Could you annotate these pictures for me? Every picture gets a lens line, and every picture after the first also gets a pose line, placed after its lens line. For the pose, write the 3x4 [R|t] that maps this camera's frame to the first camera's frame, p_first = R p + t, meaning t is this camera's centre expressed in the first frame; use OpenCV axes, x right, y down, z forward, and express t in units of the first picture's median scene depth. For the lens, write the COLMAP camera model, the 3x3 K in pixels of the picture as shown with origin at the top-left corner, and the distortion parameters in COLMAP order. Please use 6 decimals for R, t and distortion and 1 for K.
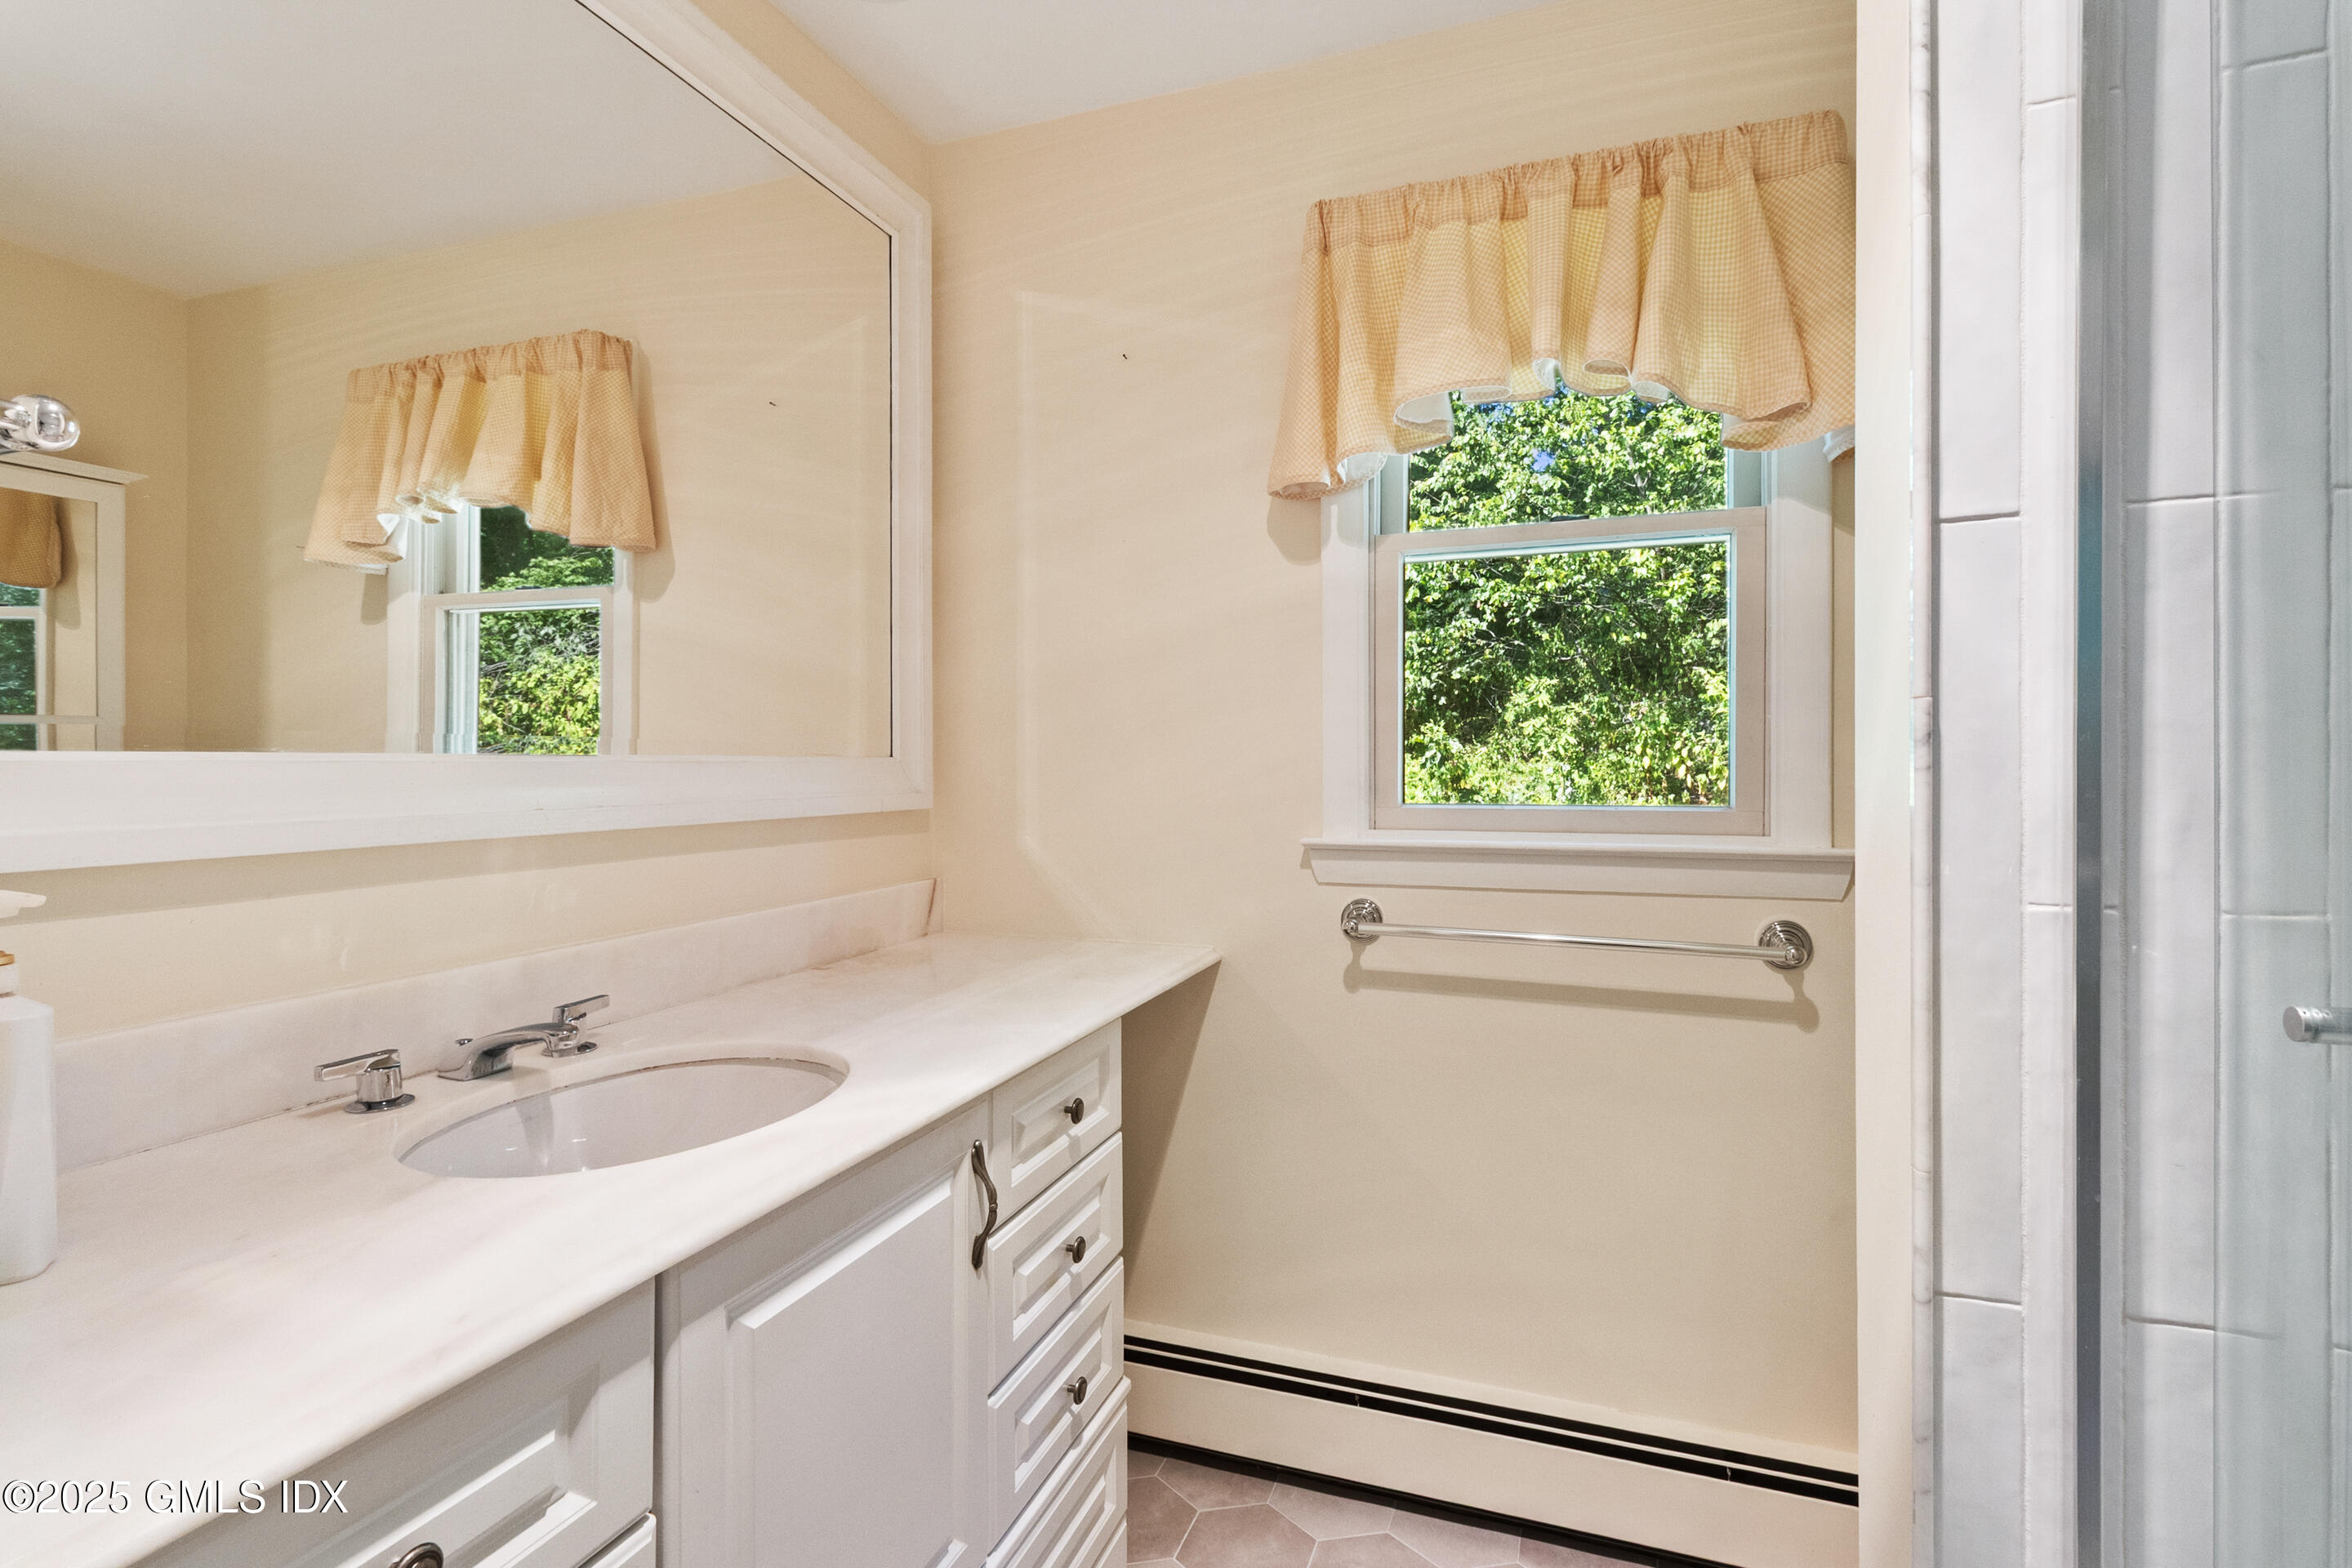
lens RADIAL K [[1102.9, 0, 1187.5], [0, 1102.9, 775.9], [0, 0, 1]] dist [0.004884, 0.001154]
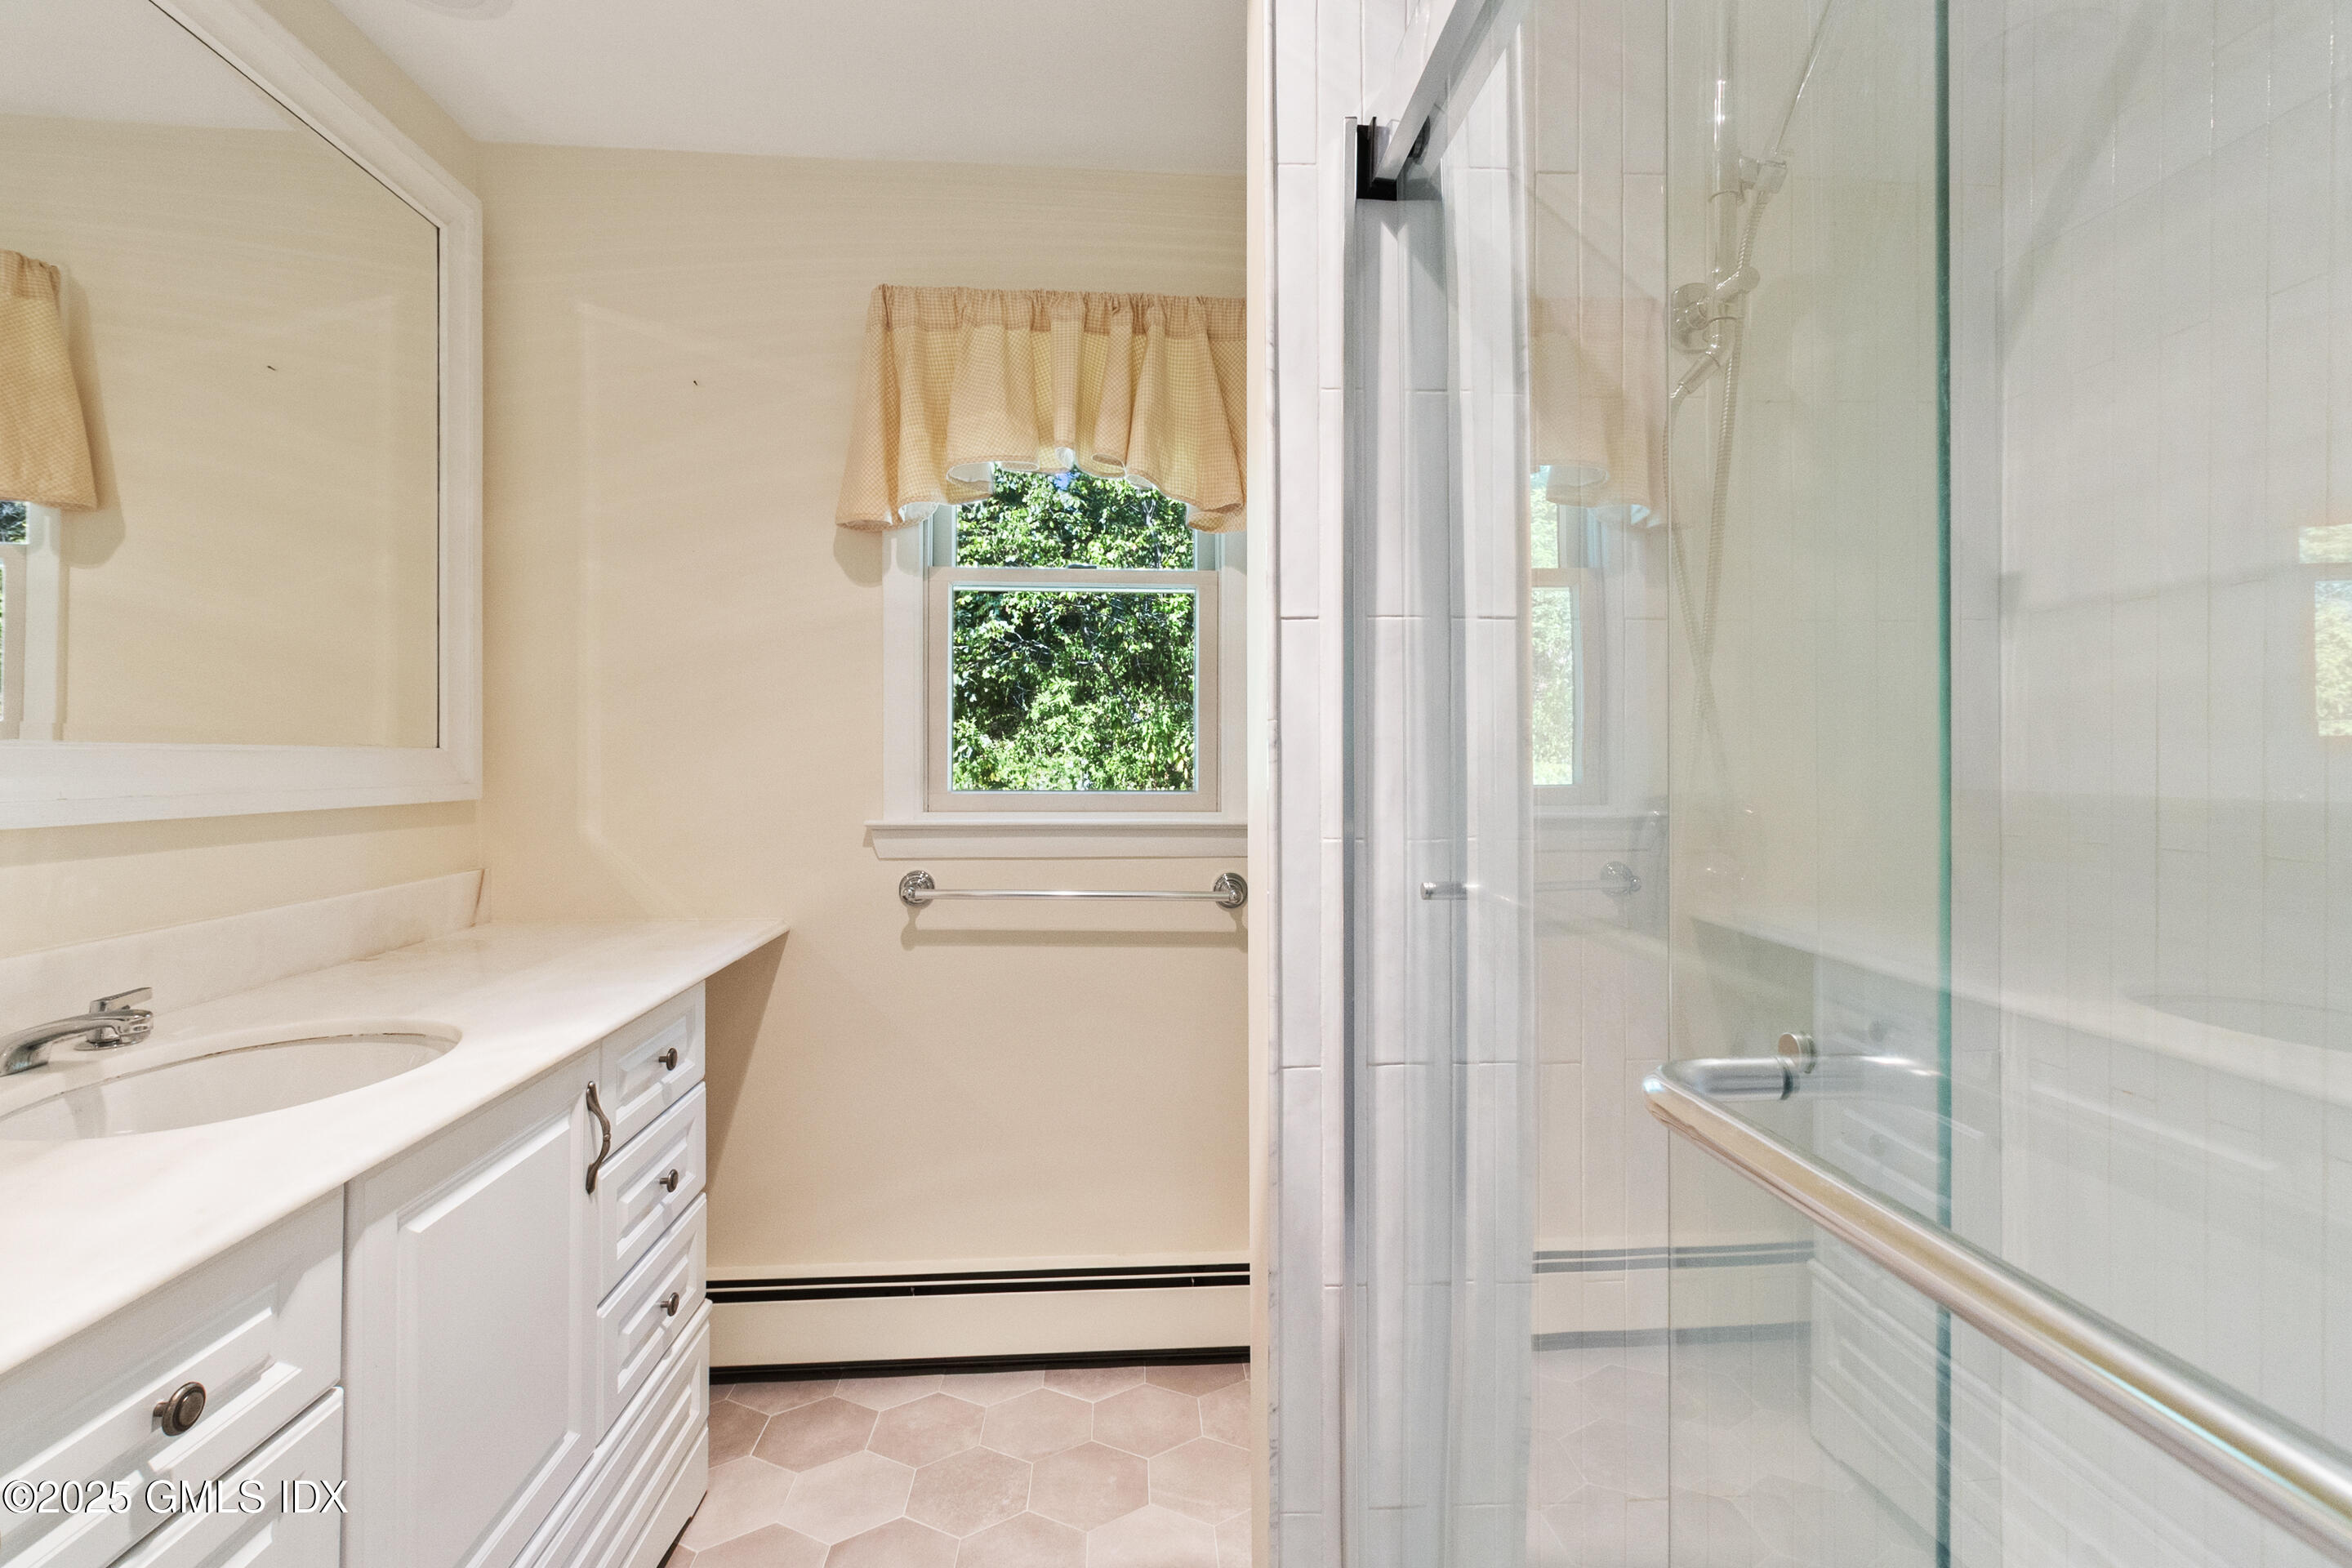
lens RADIAL K [[1102.9, 0, 1187.5], [0, 1102.9, 775.9], [0, 0, 1]] dist [0.004884, 0.001154]
pose [[0.912236, -0.001143, 0.409664, -0.072131], [-0.001060, 0.999986, 0.005150, 0.003197], [-0.409665, -0.005132, 0.912222, -0.233906]]
